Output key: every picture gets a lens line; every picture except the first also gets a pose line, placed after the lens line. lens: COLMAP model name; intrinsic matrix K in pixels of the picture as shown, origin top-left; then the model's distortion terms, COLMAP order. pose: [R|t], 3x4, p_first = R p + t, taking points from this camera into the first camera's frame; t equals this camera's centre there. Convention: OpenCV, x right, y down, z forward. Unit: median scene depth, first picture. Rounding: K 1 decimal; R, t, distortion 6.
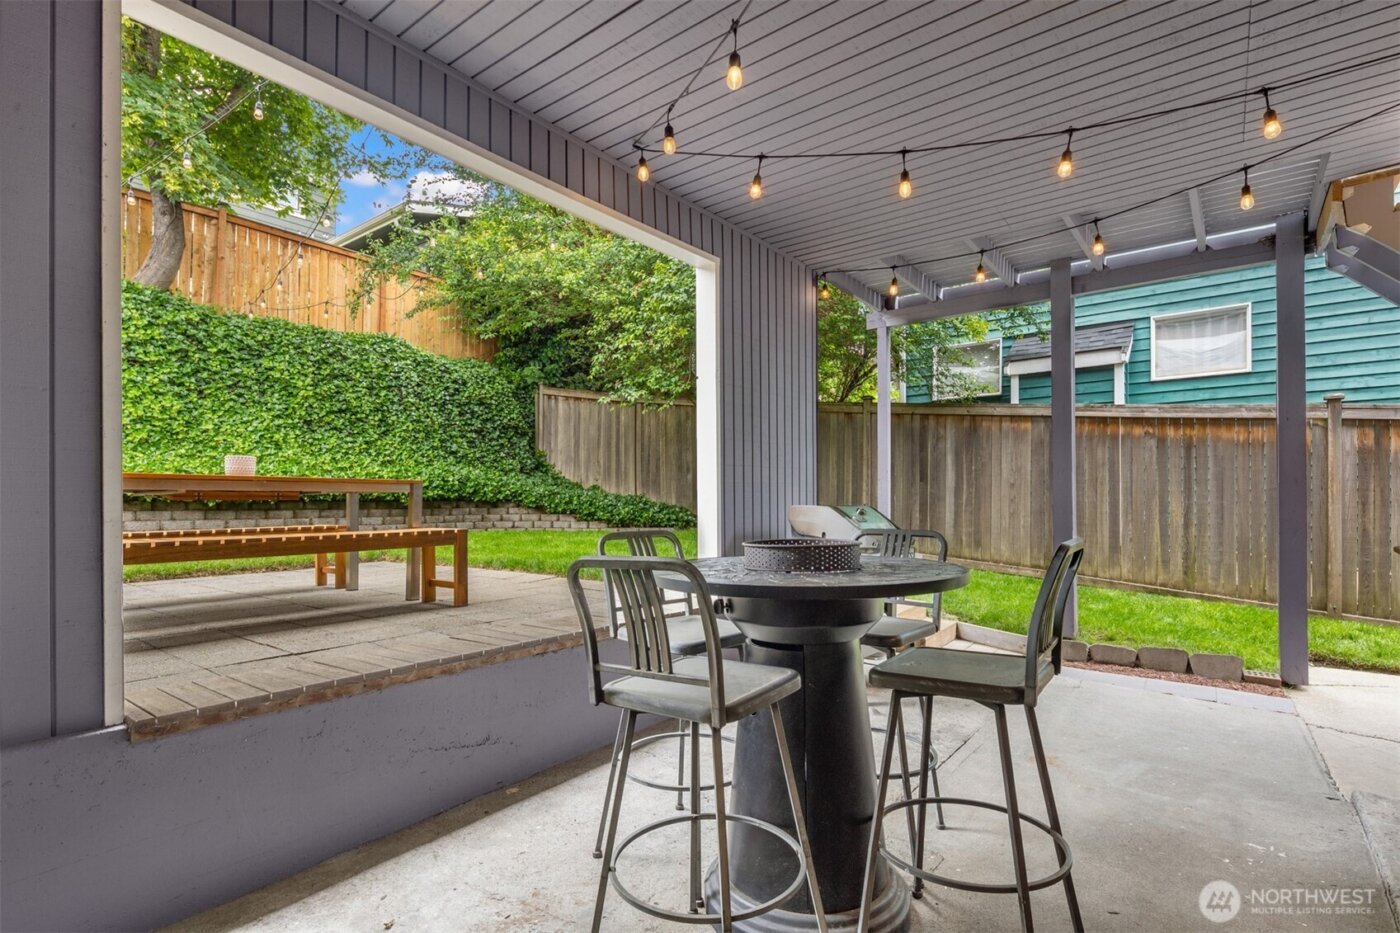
lens RADIAL K [[684.0, 0, 706.2], [0, 684.0, 500.4], [0, 0, 1]] dist [-0.000443, -0.001791]
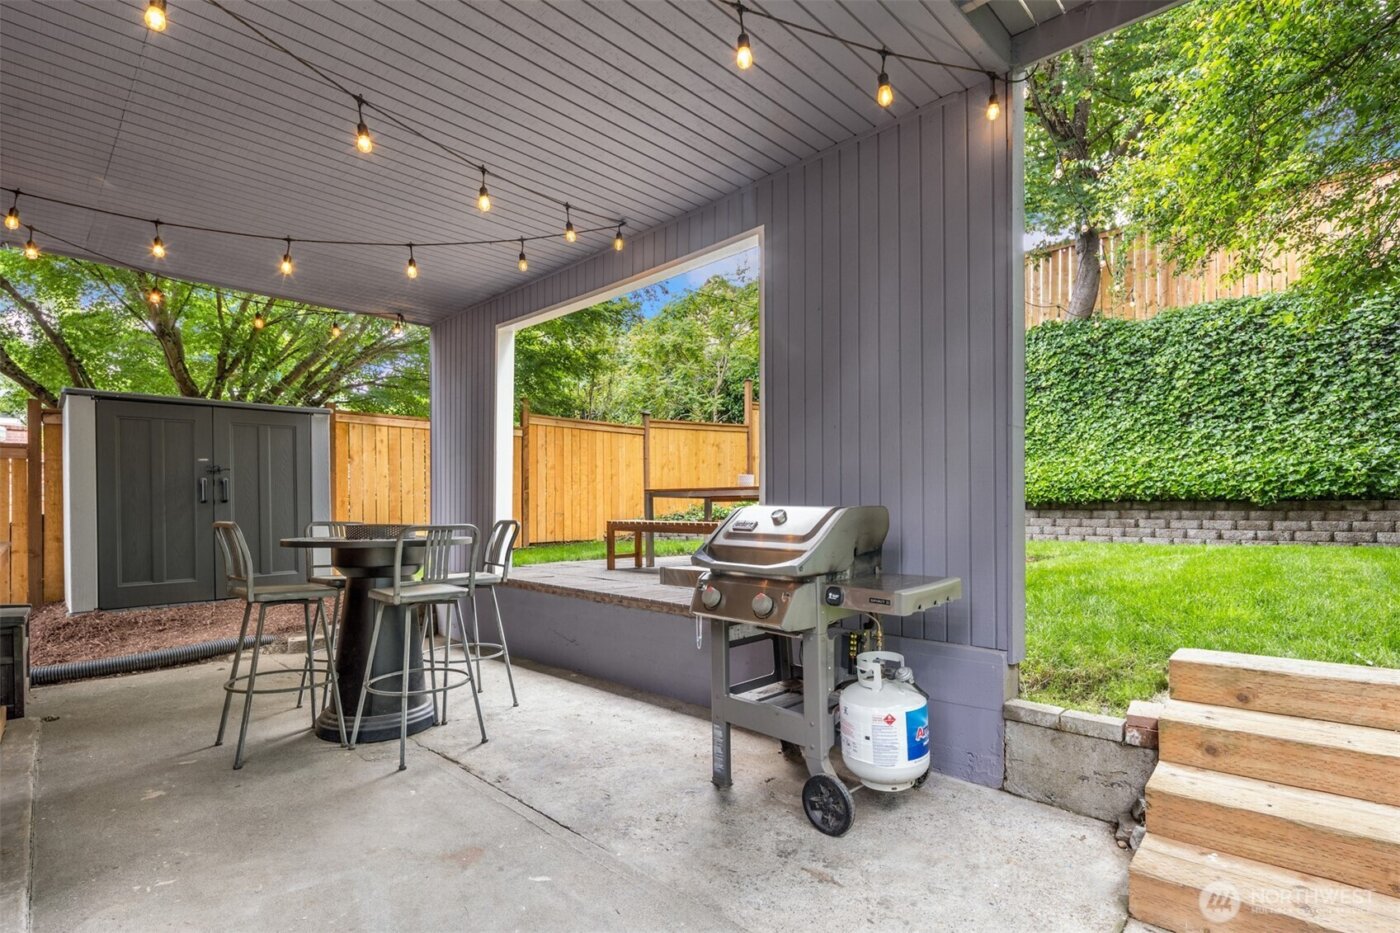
lens RADIAL K [[684.0, 0, 683.6], [0, 684.0, 504.2], [0, 0, 1]] dist [-0.000443, -0.001791]
pose [[-0.144068, 0.000865, -0.989567, 0.419831], [0.005348, 0.999986, 0.000096, 0.001823], [0.989553, -0.005278, -0.144070, 0.473662]]
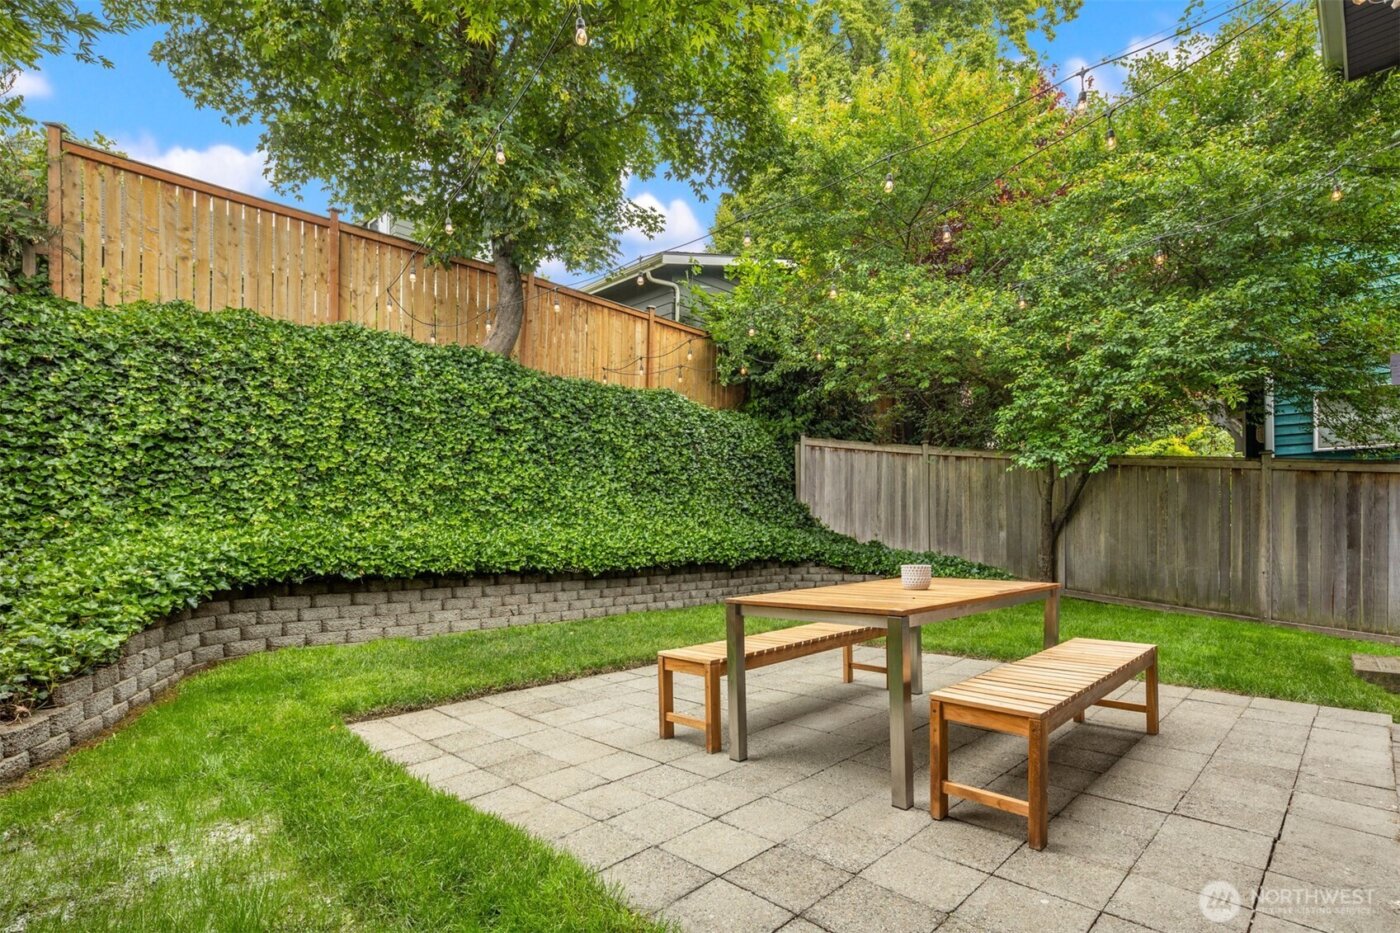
lens RADIAL K [[685.9, 0, 702.3], [0, 685.9, 534.2], [0, 0, 1]] dist [-0.003799, -0.000451]
pose [[0.992090, -0.002061, -0.125510, -0.361855], [0.002661, 0.999986, 0.004612, -0.046712], [0.125499, -0.004910, 0.992082, 0.023129]]
